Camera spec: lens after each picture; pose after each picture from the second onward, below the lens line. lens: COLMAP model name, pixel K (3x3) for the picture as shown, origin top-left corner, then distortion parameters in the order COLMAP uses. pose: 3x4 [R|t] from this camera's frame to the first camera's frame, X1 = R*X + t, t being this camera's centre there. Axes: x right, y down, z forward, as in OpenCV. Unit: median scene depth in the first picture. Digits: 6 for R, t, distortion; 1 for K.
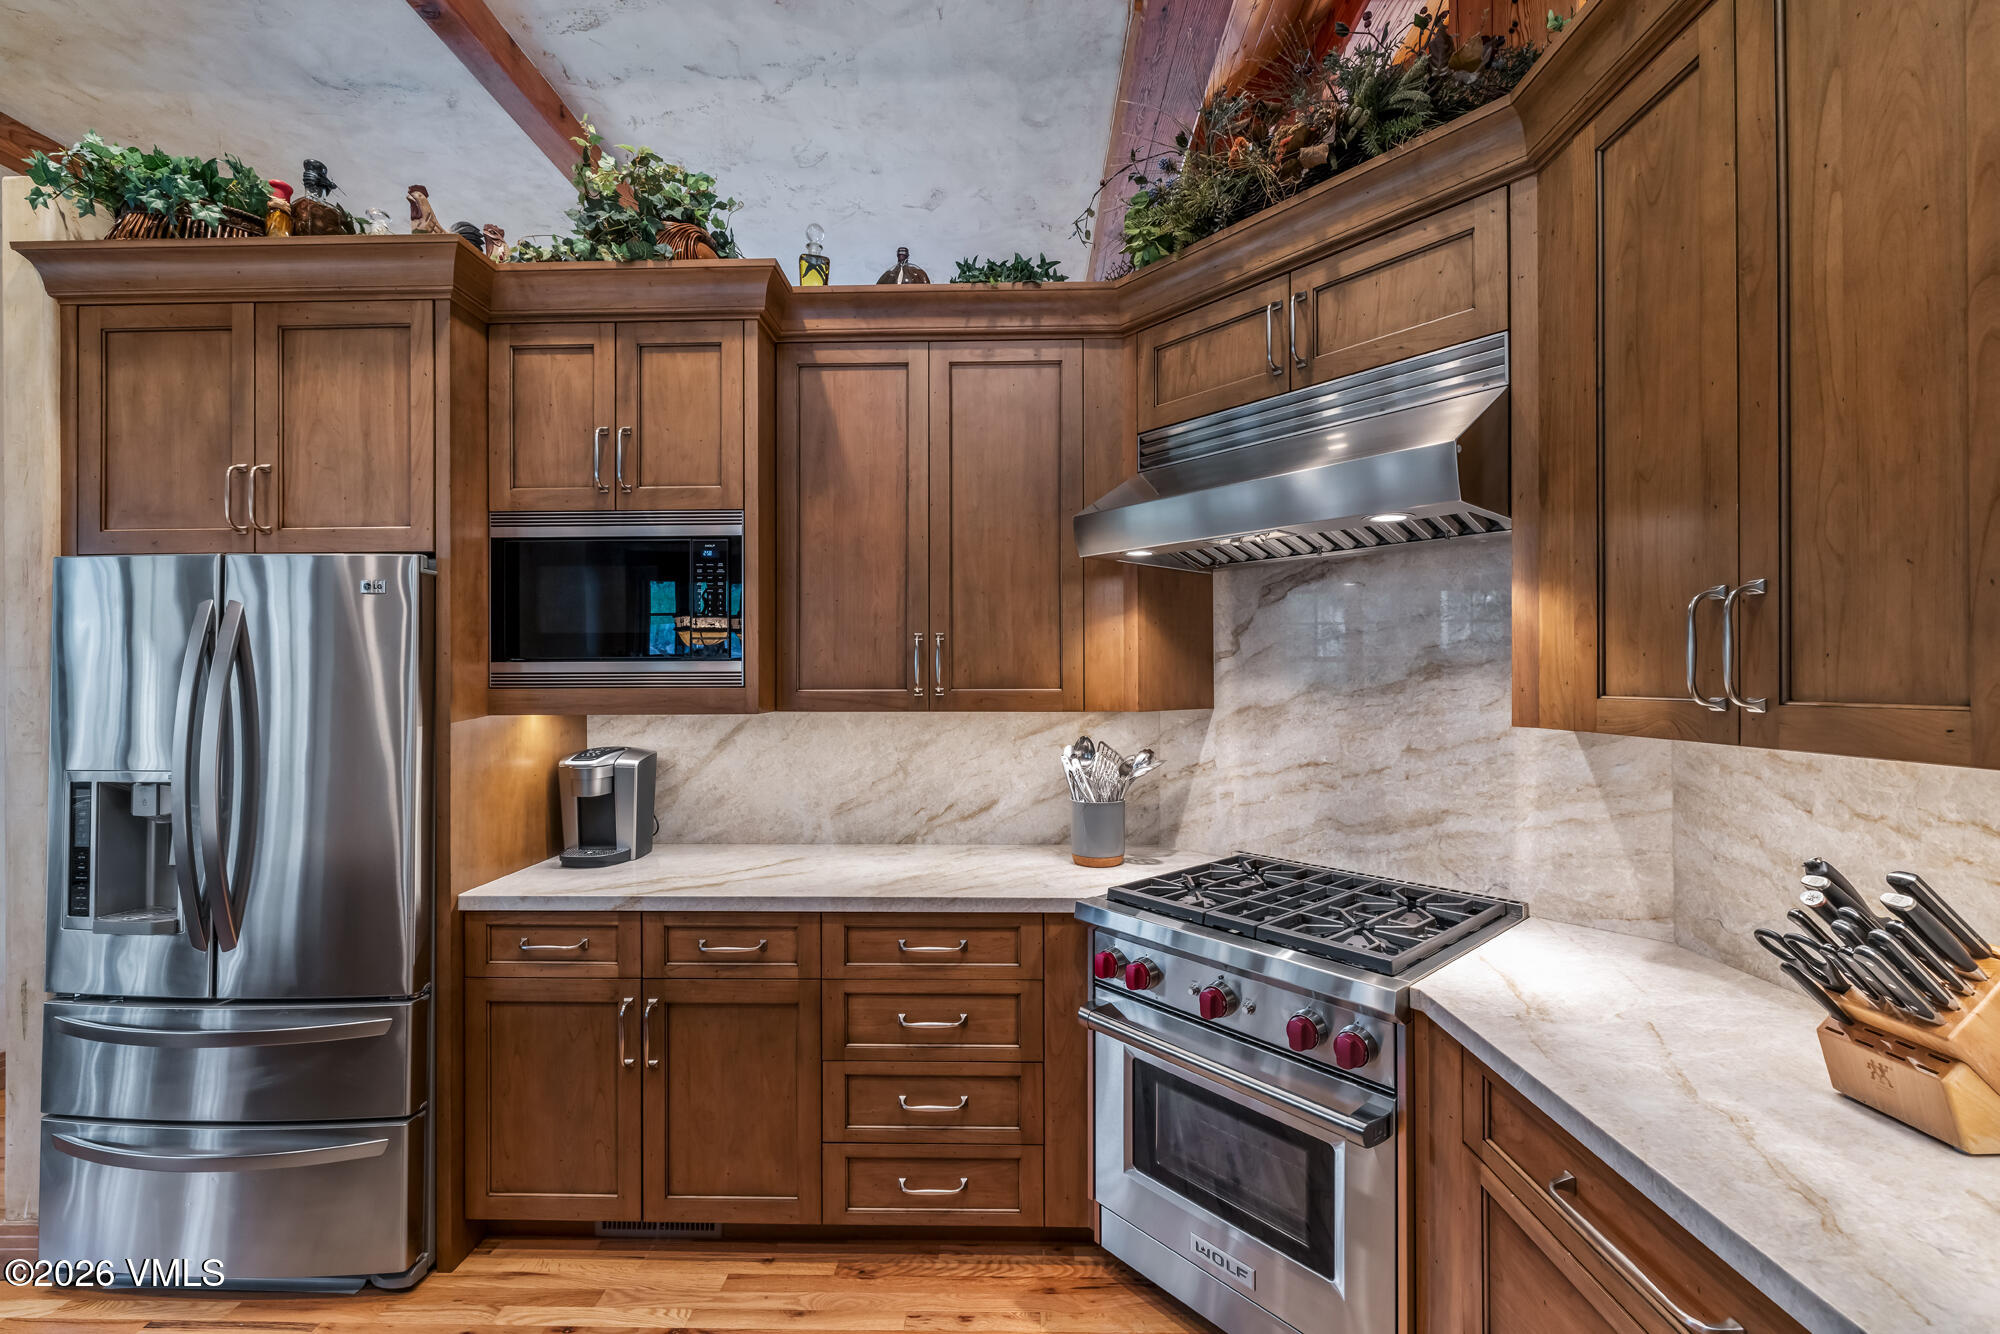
lens RADIAL K [[839.0, 0, 1000.7], [0, 839.0, 673.2], [0, 0, 1]] dist [-0.002777, 0.000622]
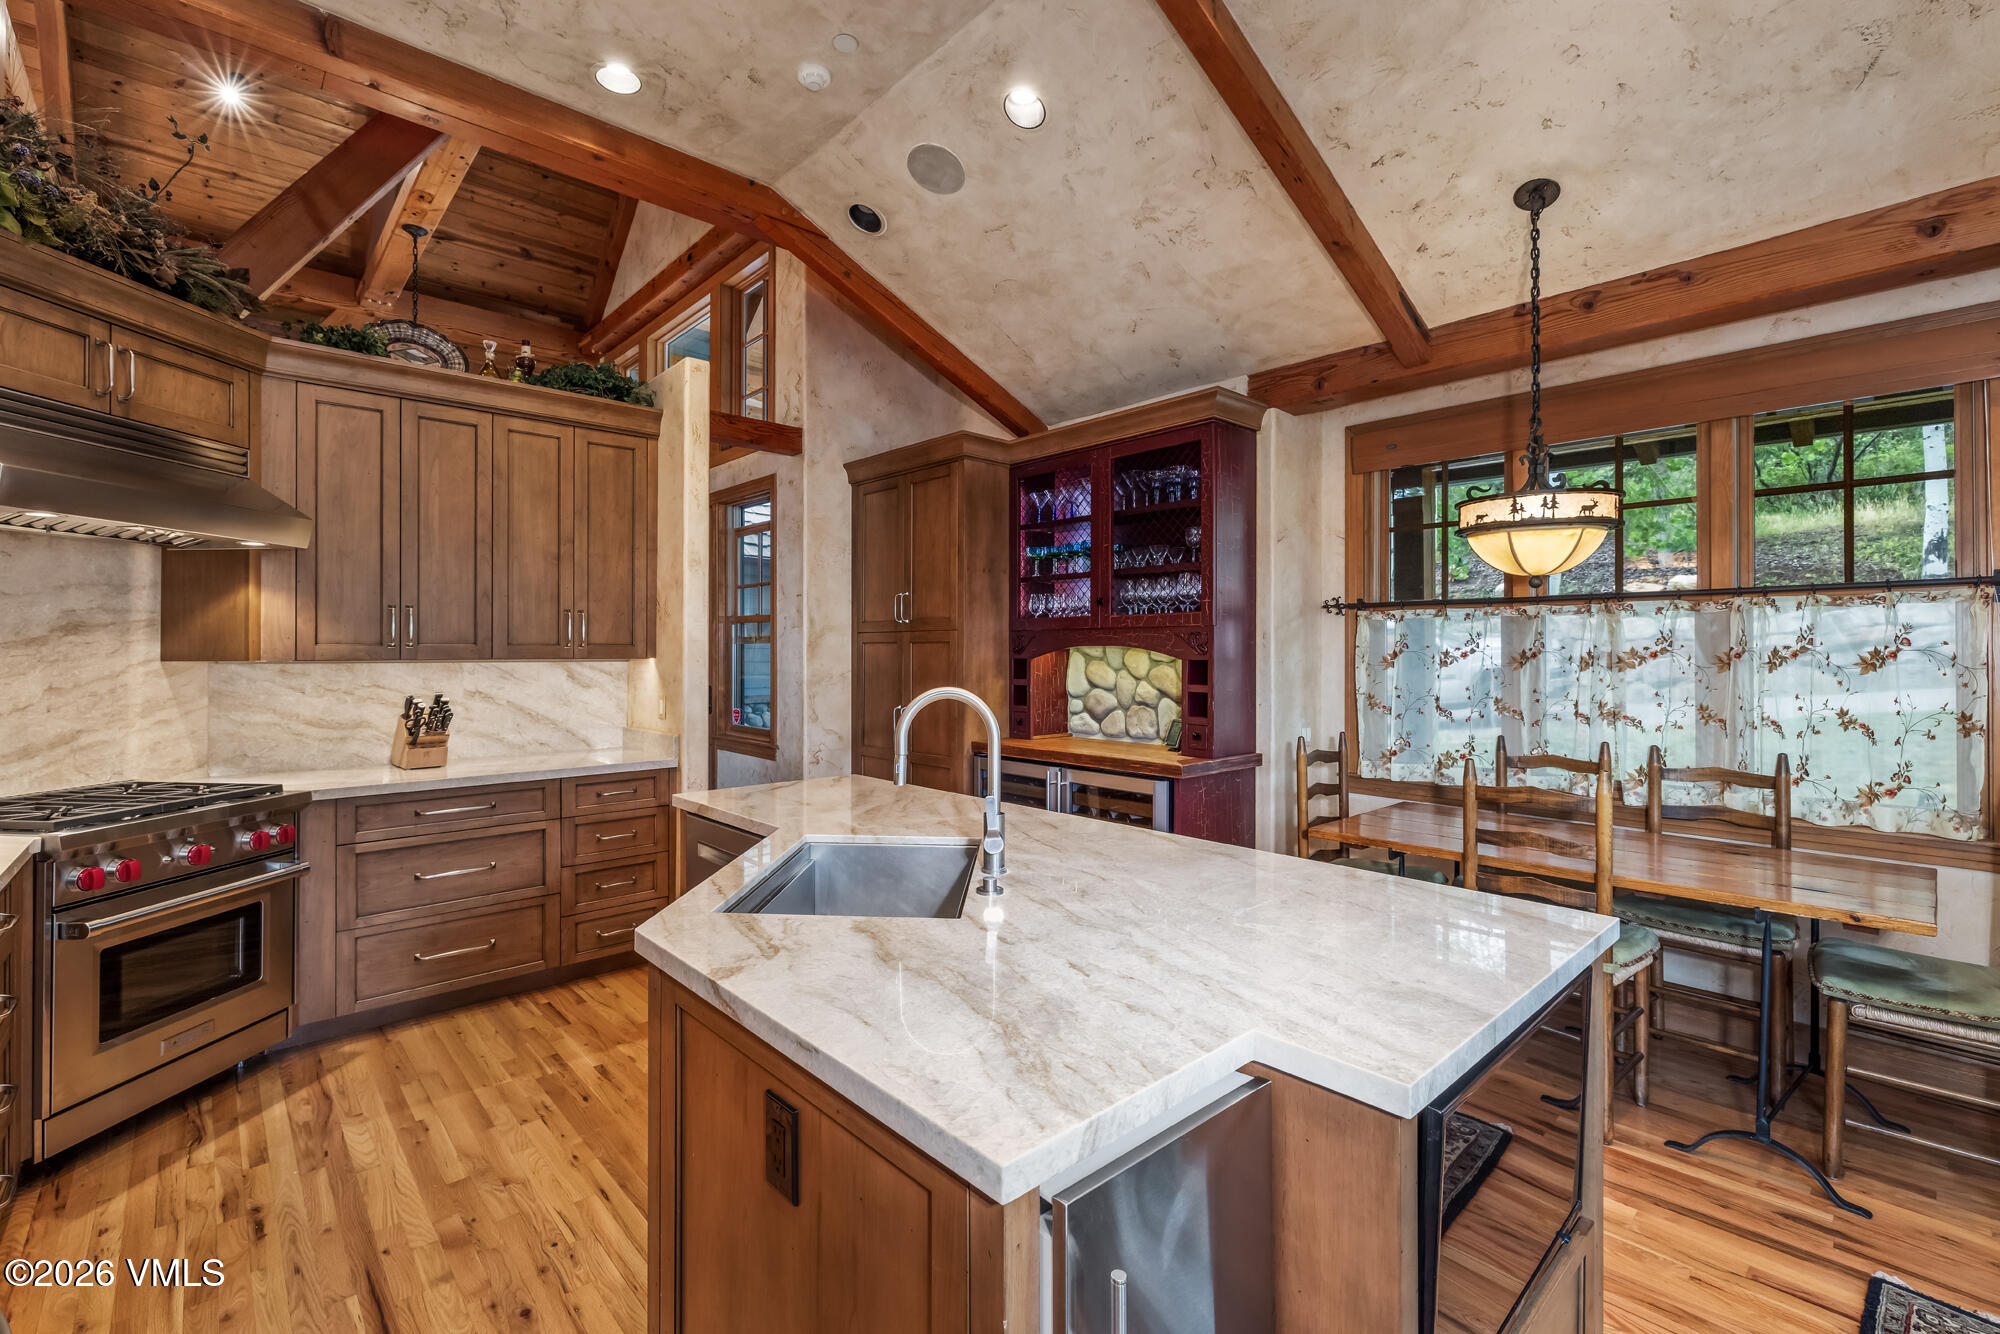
lens RADIAL K [[839.0, 0, 961.3], [0, 839.0, 645.1], [0, 0, 1]] dist [-0.002777, 0.000622]
pose [[-0.674243, 0.009318, 0.738451, -1.421569], [-0.000137, 0.999919, -0.012743, 0.039614], [-0.738509, -0.008693, -0.674187, 0.832791]]
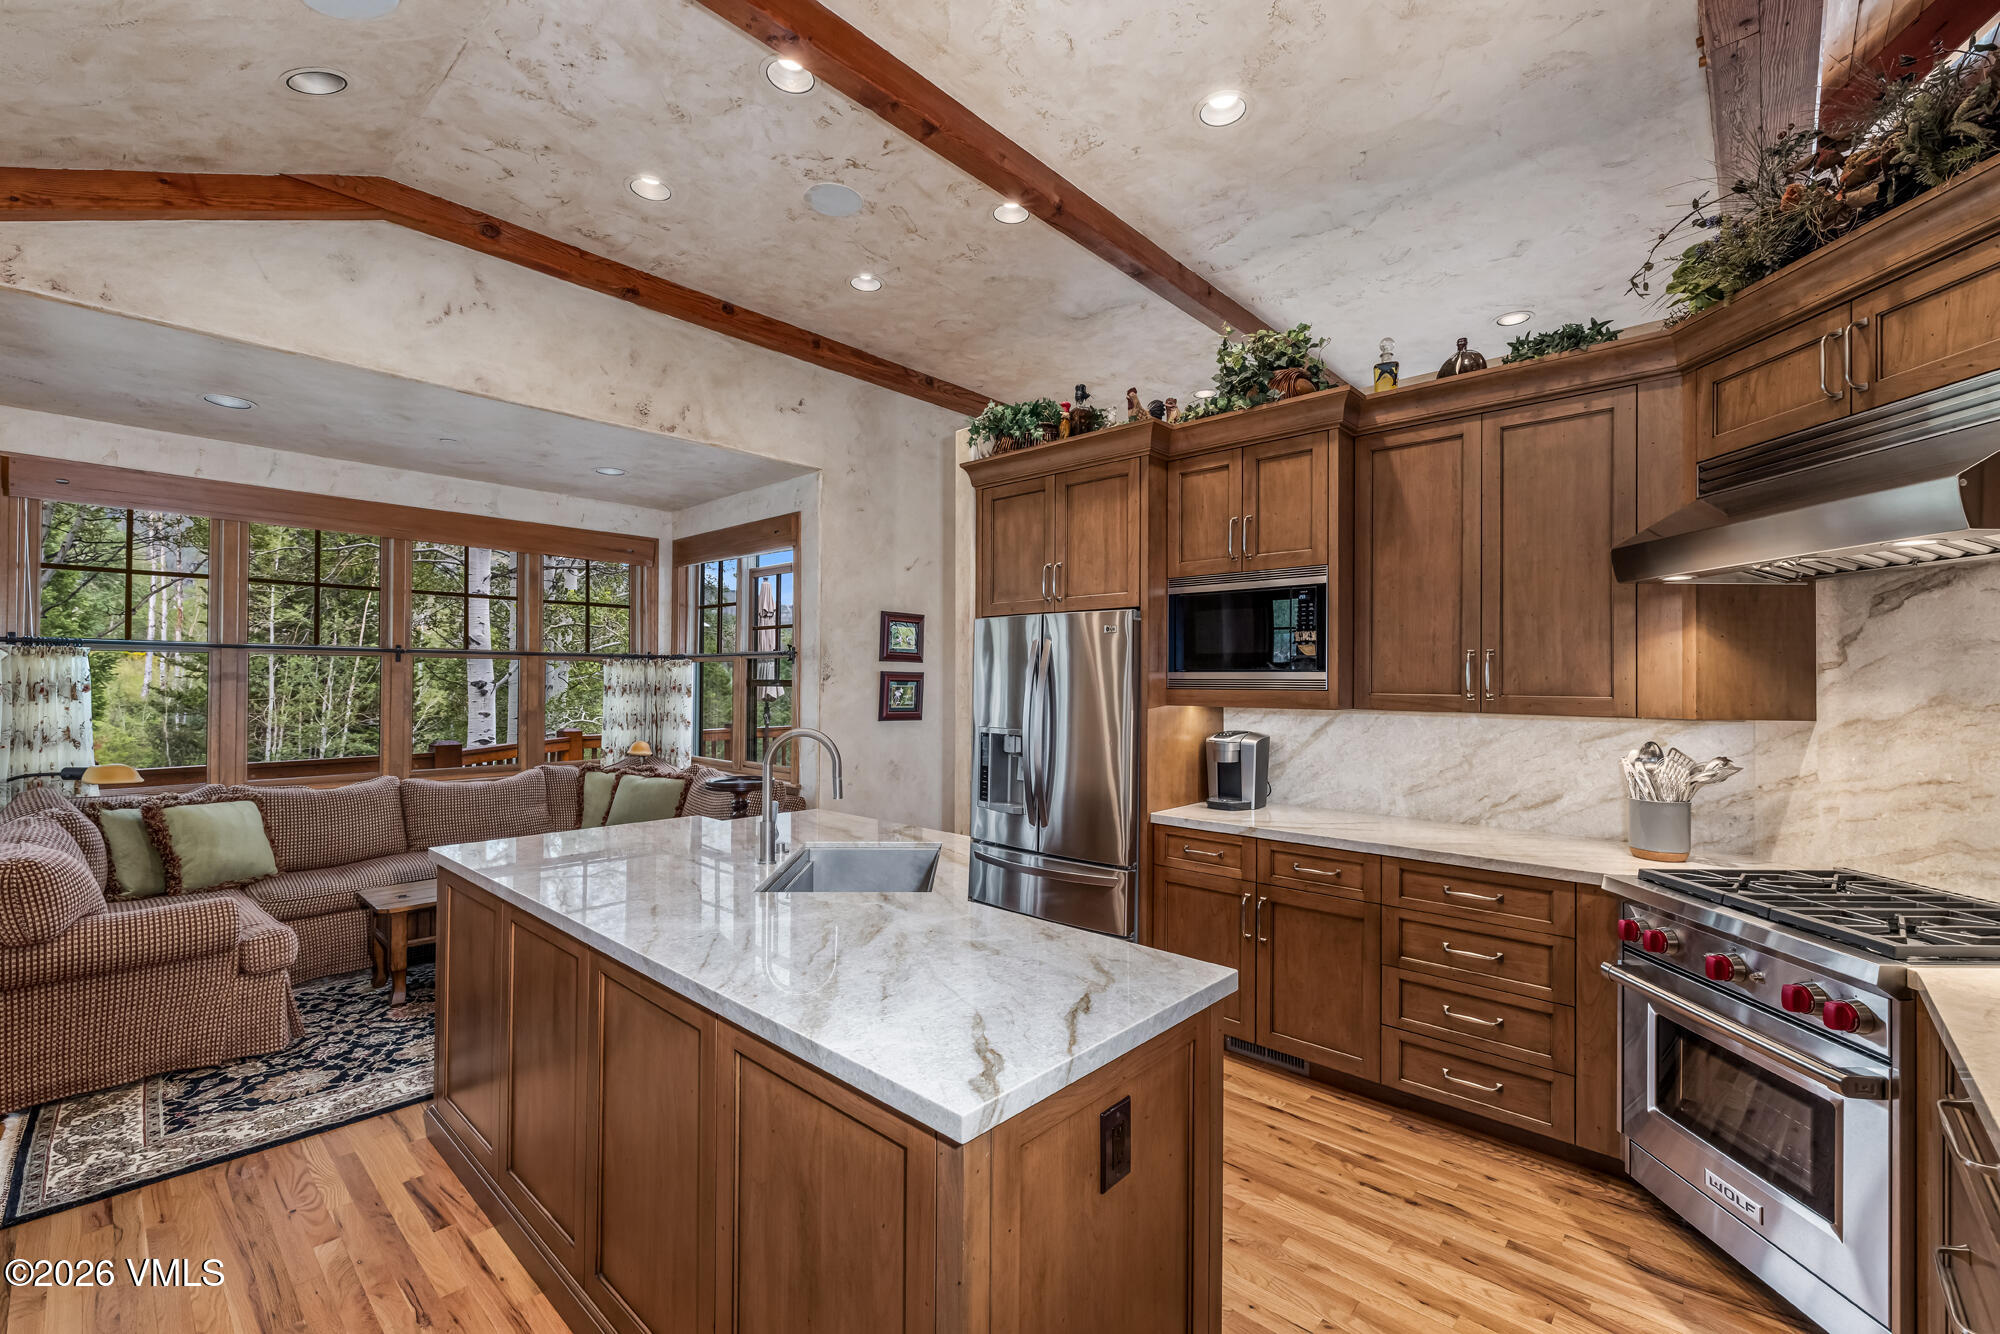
lens RADIAL K [[839.0, 0, 1003.0], [0, 839.0, 671.0], [0, 0, 1]] dist [-0.002777, 0.000622]
pose [[0.755042, 0.001457, -0.655675, 0.216295], [-0.007310, 0.999954, -0.006195, -0.003908], [0.655635, 0.009471, 0.755018, -0.441732]]
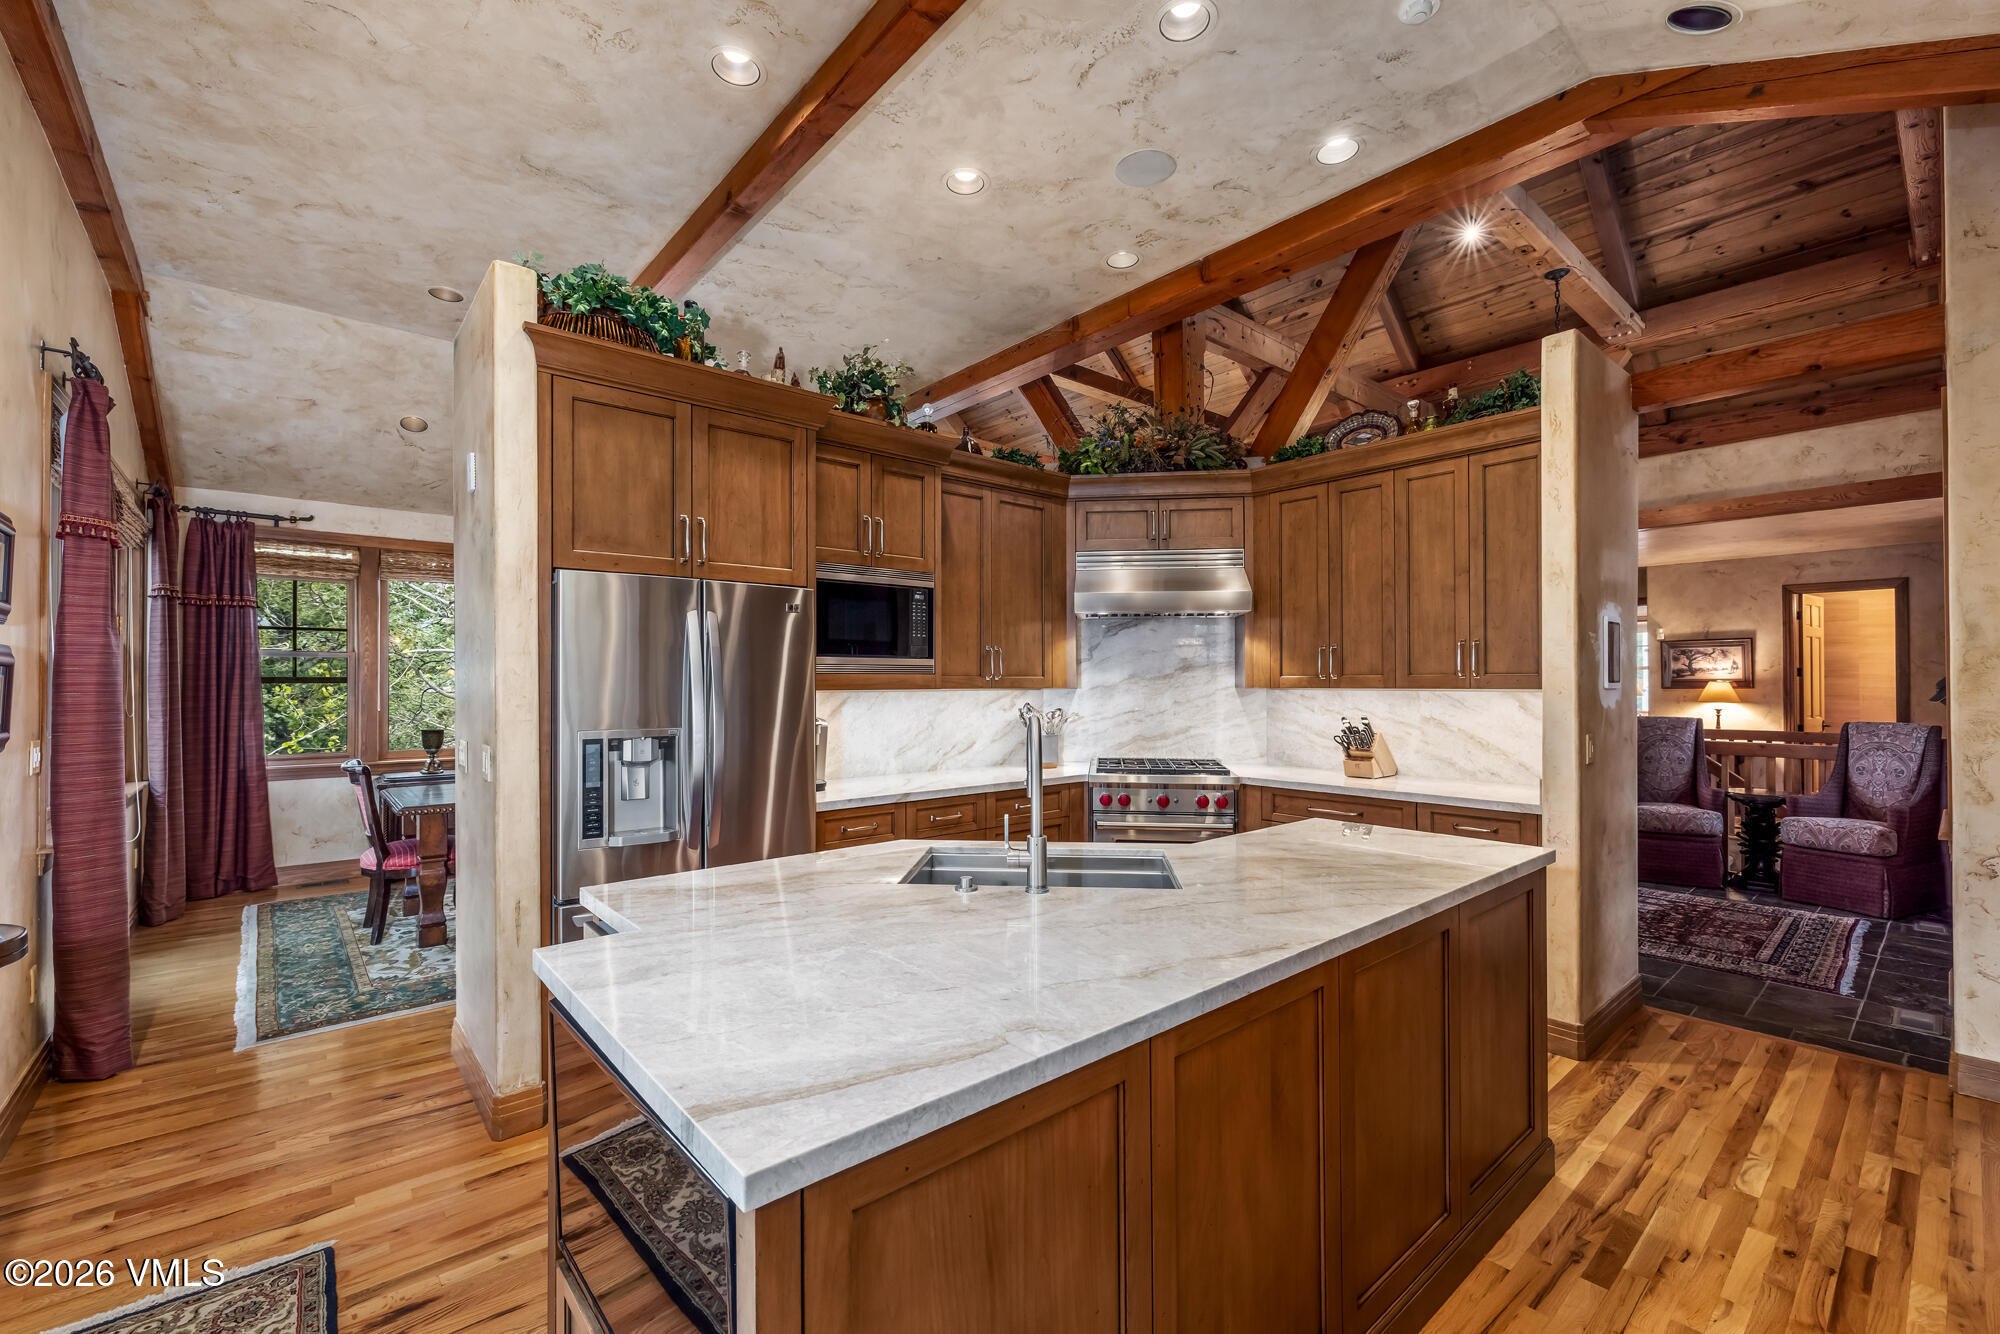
lens RADIAL K [[839.0, 0, 1025.4], [0, 839.0, 669.7], [0, 0, 1]] dist [-0.002777, 0.000622]
pose [[0.731446, 0.011099, 0.681809, -1.440487], [-0.003208, 0.999912, -0.012835, 0.031379], [-0.681892, 0.007201, 0.731418, -0.442800]]
